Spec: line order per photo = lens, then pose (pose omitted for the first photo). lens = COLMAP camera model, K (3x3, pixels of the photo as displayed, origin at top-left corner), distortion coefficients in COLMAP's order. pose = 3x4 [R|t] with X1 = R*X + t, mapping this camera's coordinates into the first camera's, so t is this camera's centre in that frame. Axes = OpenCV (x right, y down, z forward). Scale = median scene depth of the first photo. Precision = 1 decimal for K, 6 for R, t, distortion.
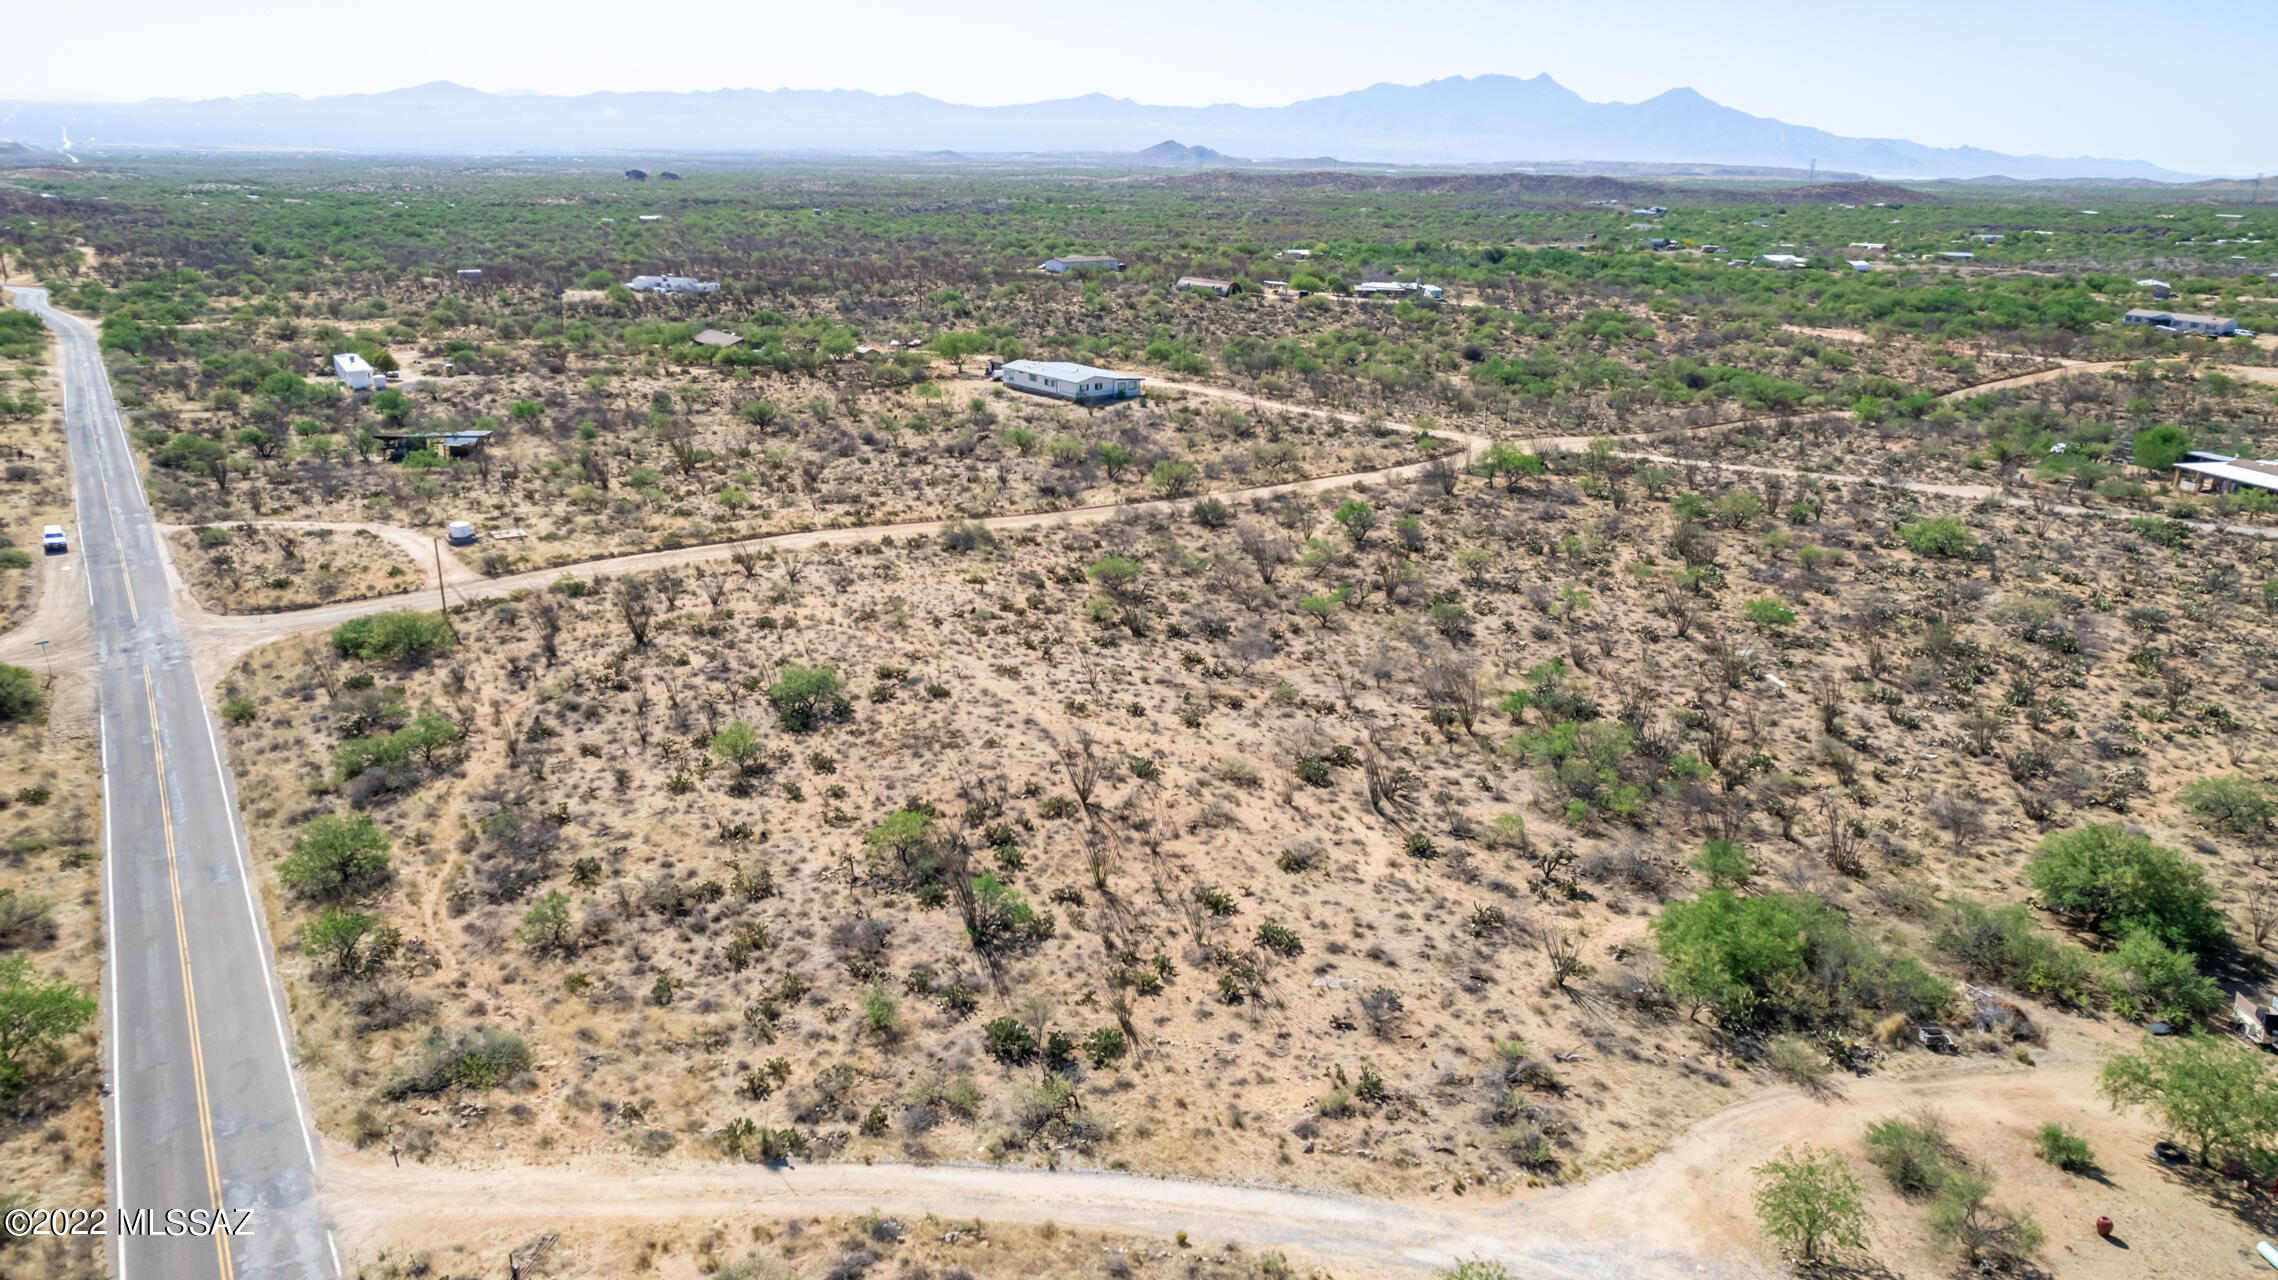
lens RADIAL K [[1496.1, 0, 1142.3], [0, 1496.1, 643.6], [0, 0, 1]] dist [-0.072640, 0.065728]
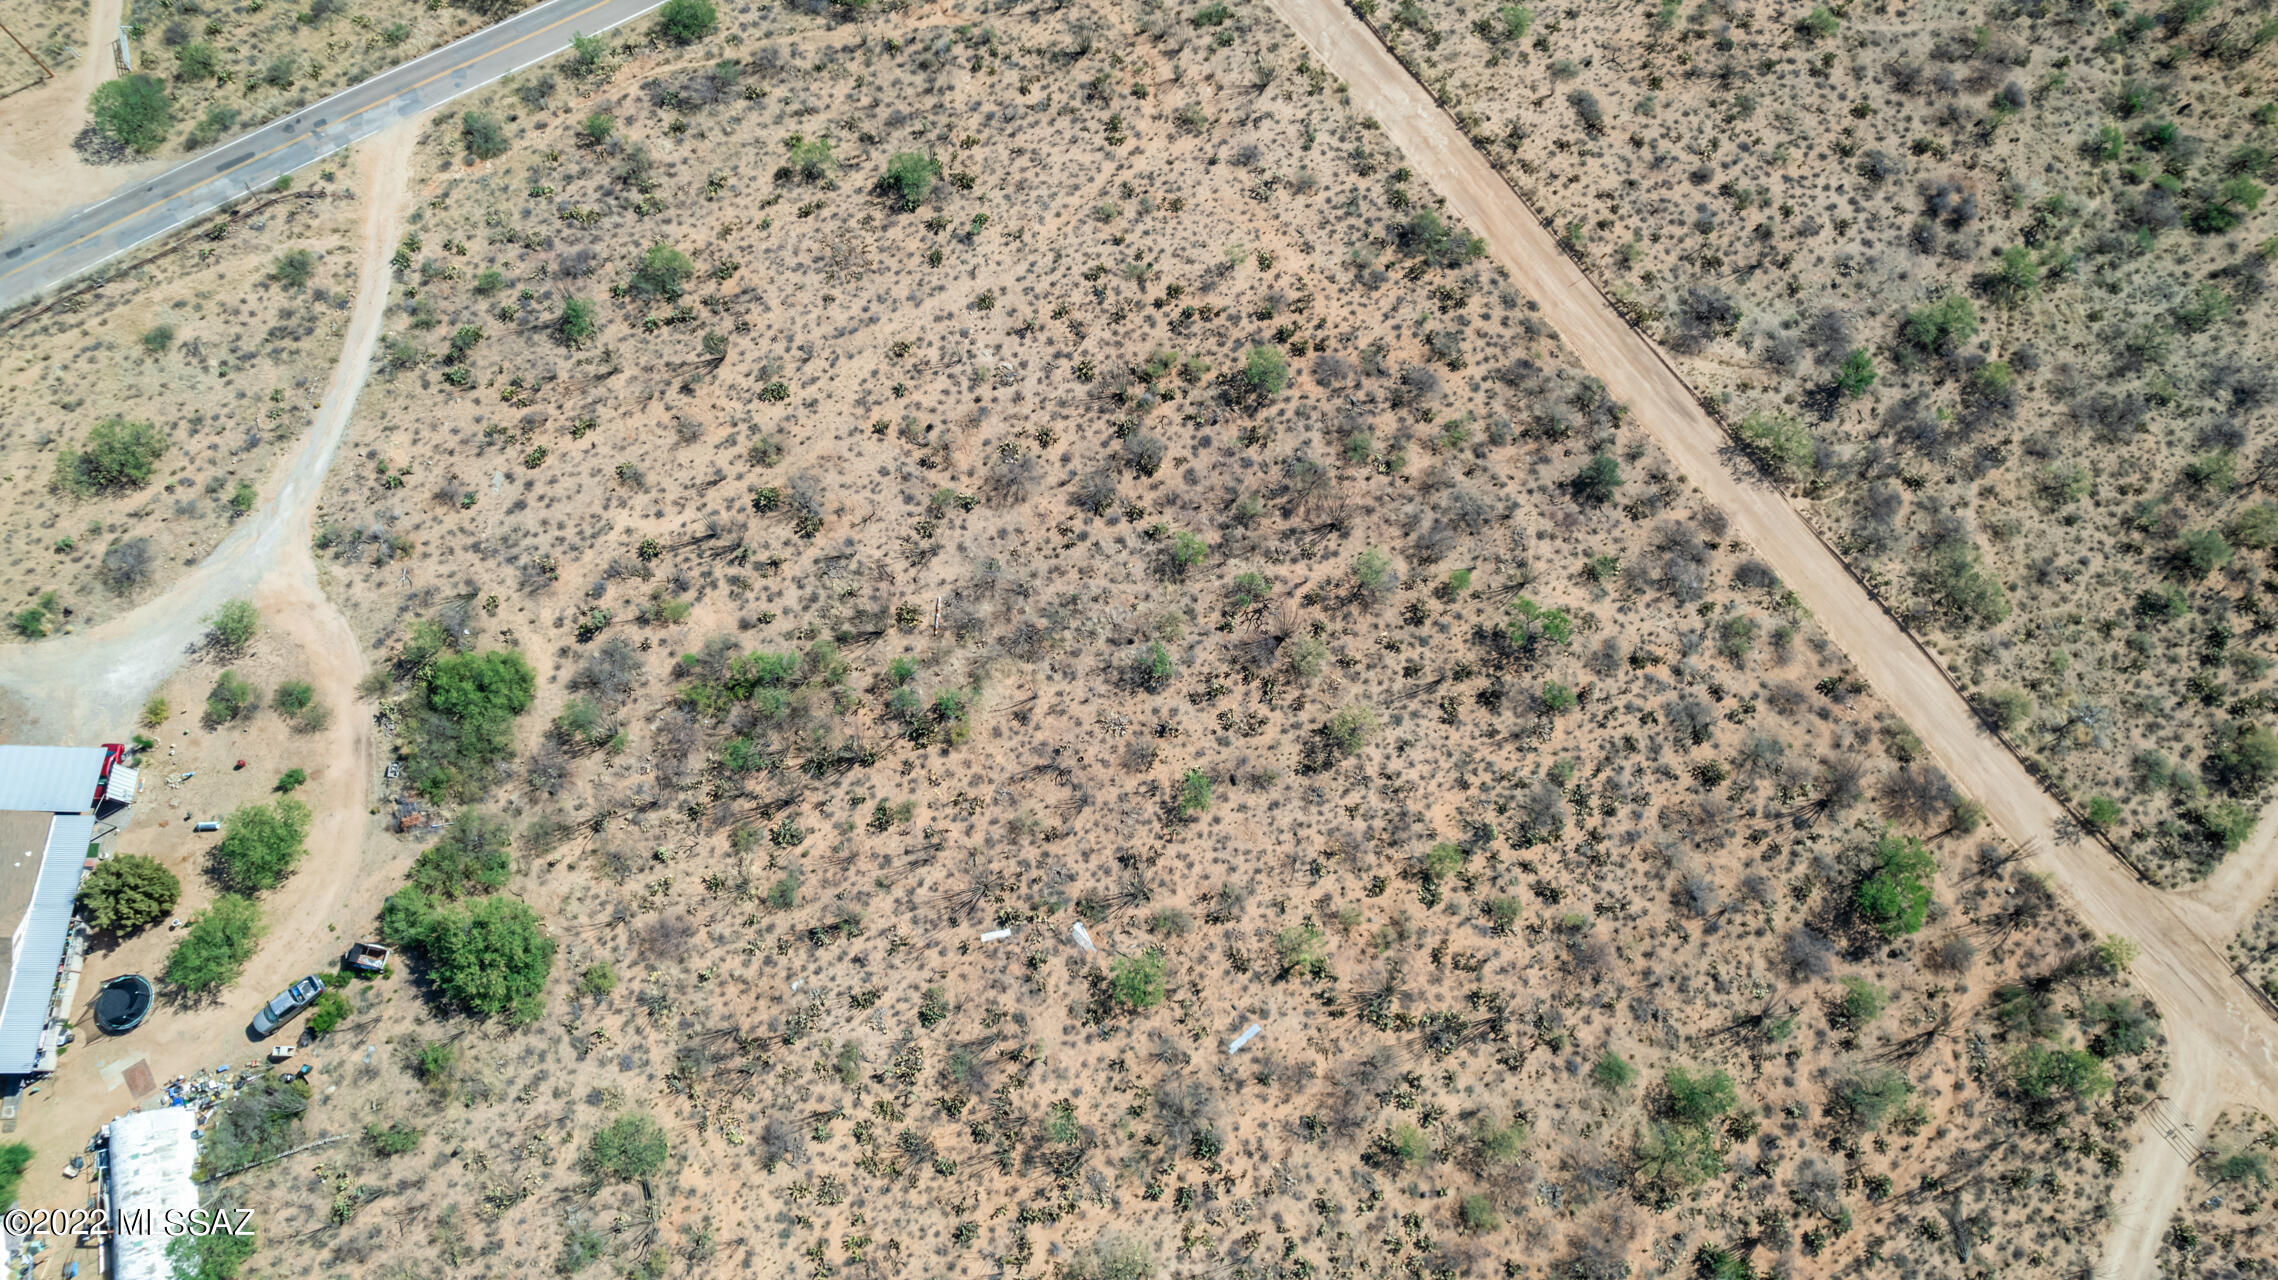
lens RADIAL K [[1457.3, 0, 1143.1], [0, 1457.3, 639.7], [0, 0, 1]] dist [-0.068640, 0.058919]
pose [[0.001425, 0.934767, -0.355258, 0.728989], [-0.335991, 0.335053, 0.880255, -1.200063], [0.941864, 0.118109, 0.314551, 0.924168]]
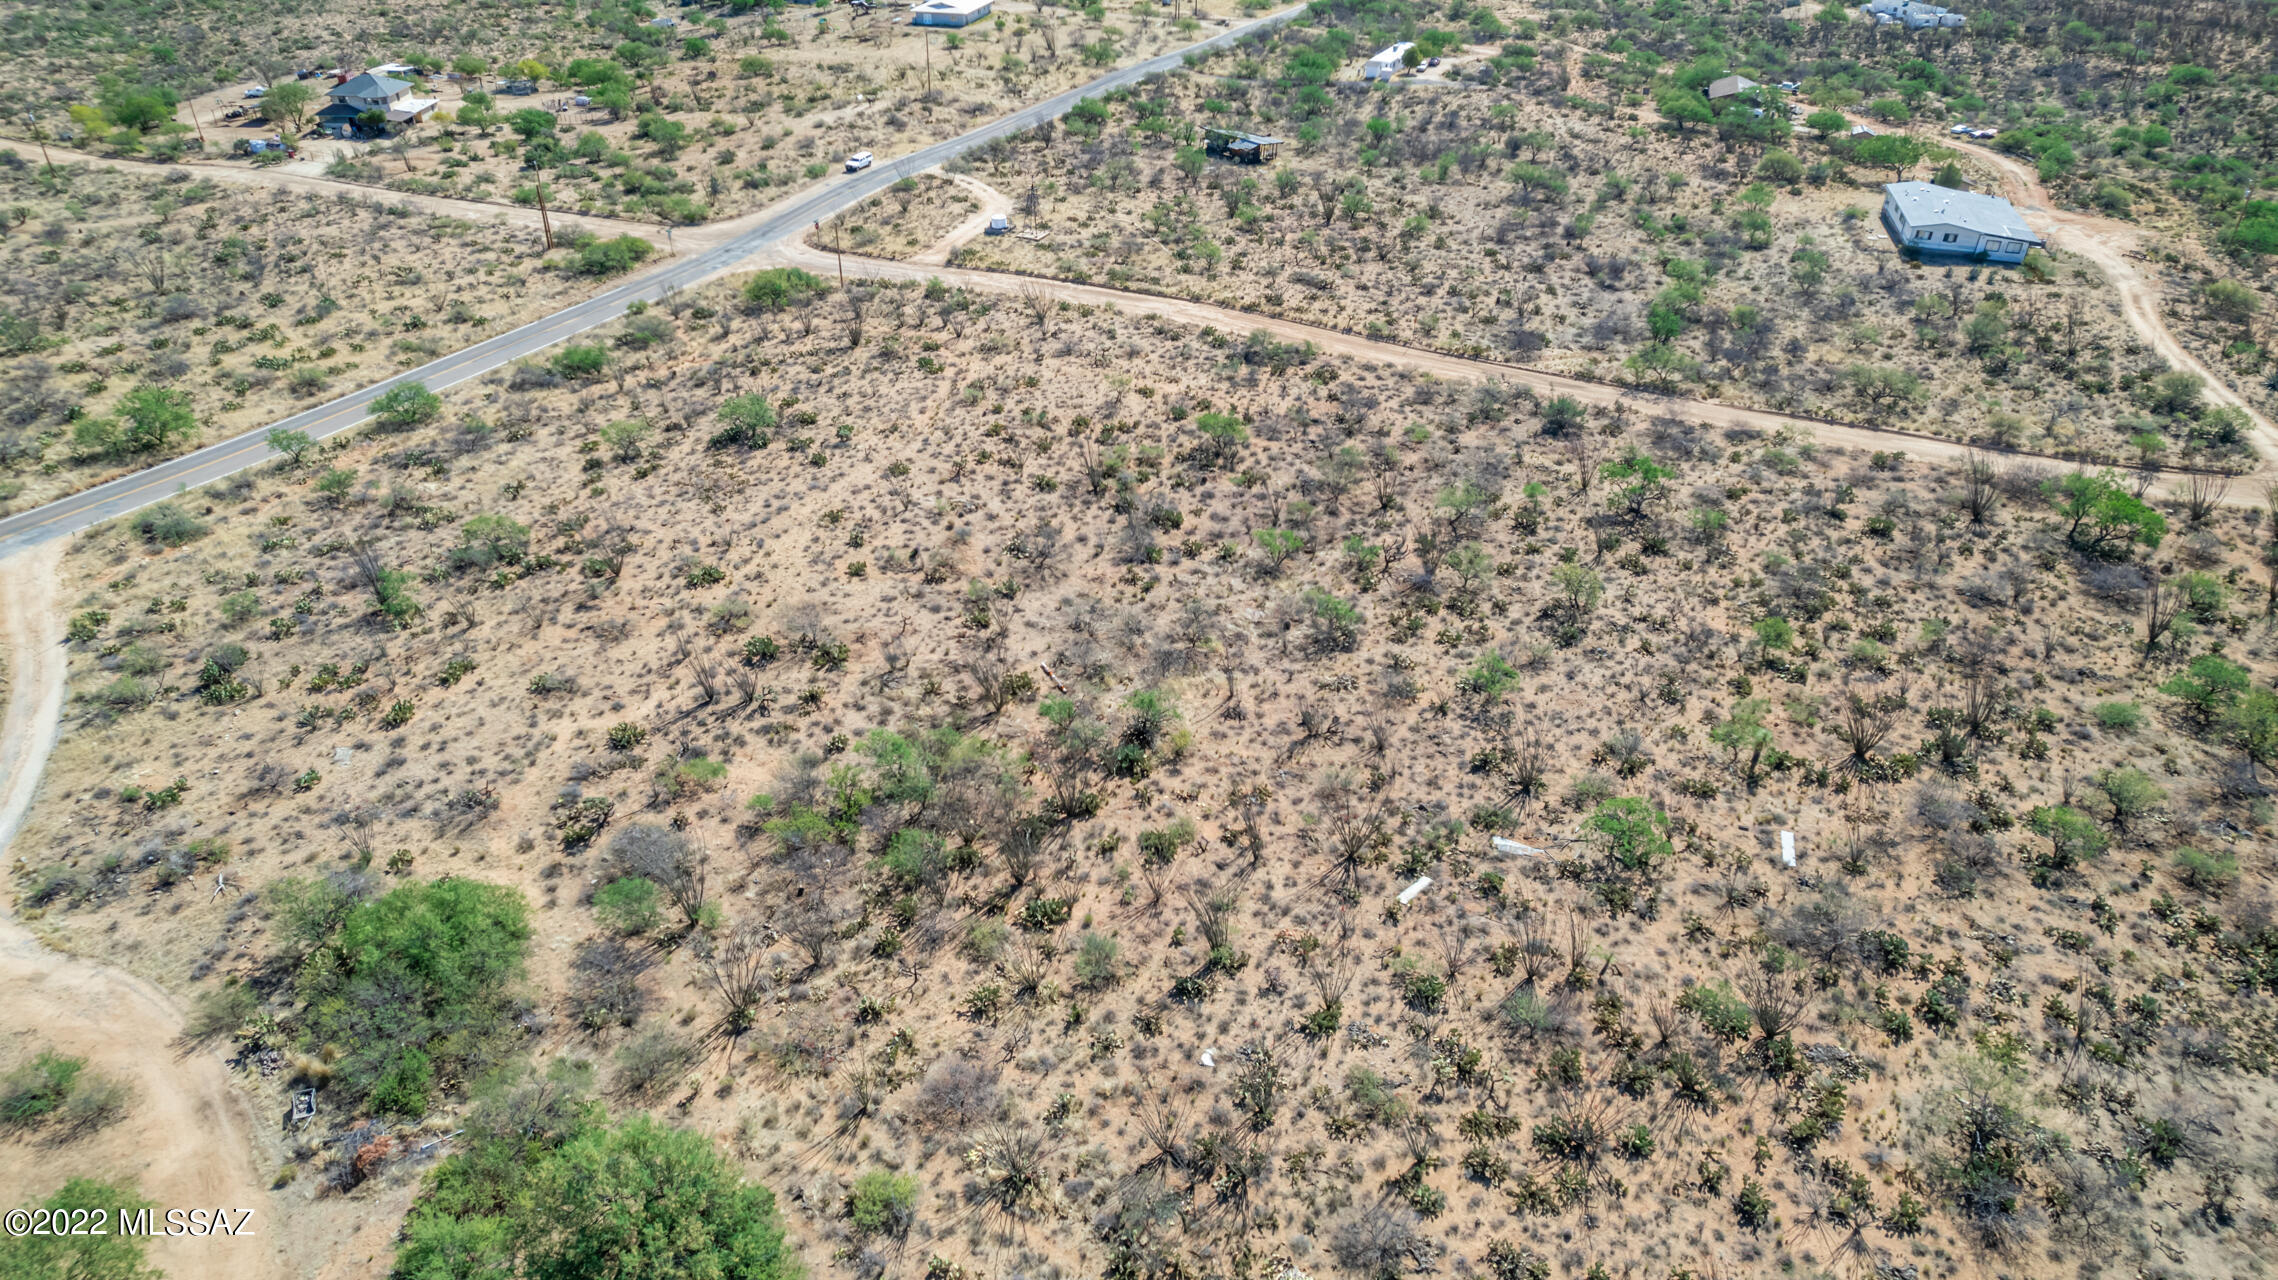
lens RADIAL K [[1451.1, 0, 1143.5], [0, 1451.1, 642.4], [0, 0, 1]] dist [-0.069385, 0.063680]
pose [[0.530066, 0.440180, -0.724756, 0.963048], [-0.273399, 0.897783, 0.345311, -0.327926], [0.802673, 0.015110, 0.596228, 0.627946]]
